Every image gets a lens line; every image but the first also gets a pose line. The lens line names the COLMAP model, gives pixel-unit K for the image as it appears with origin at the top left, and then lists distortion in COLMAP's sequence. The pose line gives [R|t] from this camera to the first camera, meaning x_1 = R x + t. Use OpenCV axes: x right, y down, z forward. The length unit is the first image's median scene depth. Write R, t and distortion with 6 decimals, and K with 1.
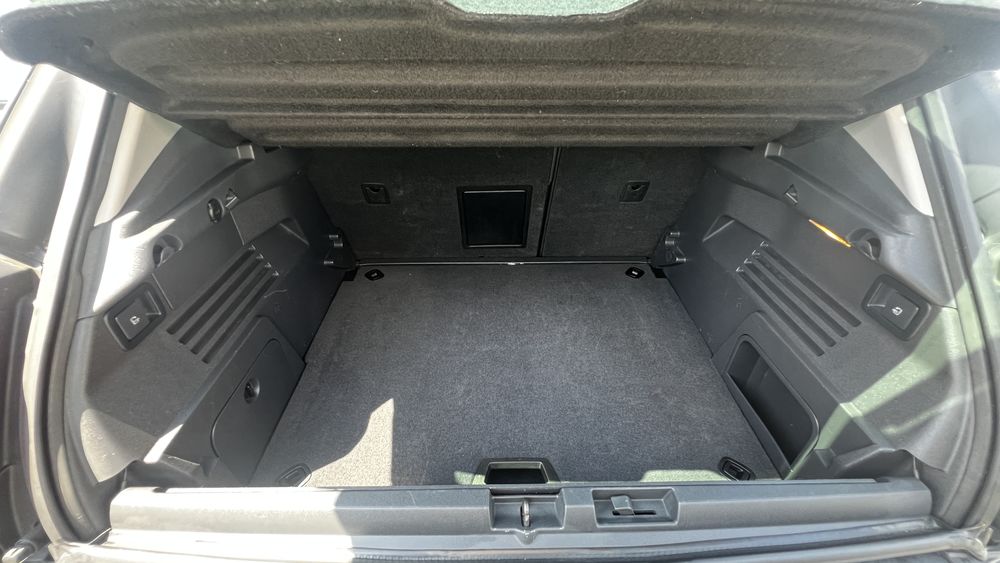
lens RADIAL K [[406.1, 0, 500.4], [0, 406.1, 280.2], [0, 0, 1]] dist [-0.004763, 0.000324]
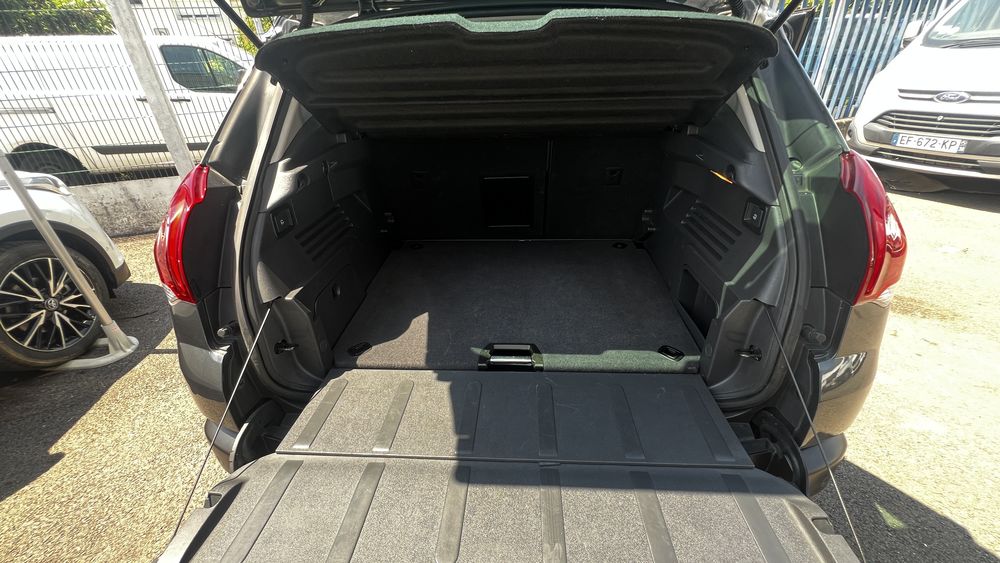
lens RADIAL K [[406.1, 0, 499.3], [0, 406.1, 282.6], [0, 0, 1]] dist [-0.004763, 0.000324]
pose [[0.996598, 0.008586, -0.081971, 0.123782], [-0.016275, 0.995477, -0.093601, 0.419255], [0.080797, 0.094617, 0.992230, -0.500865]]
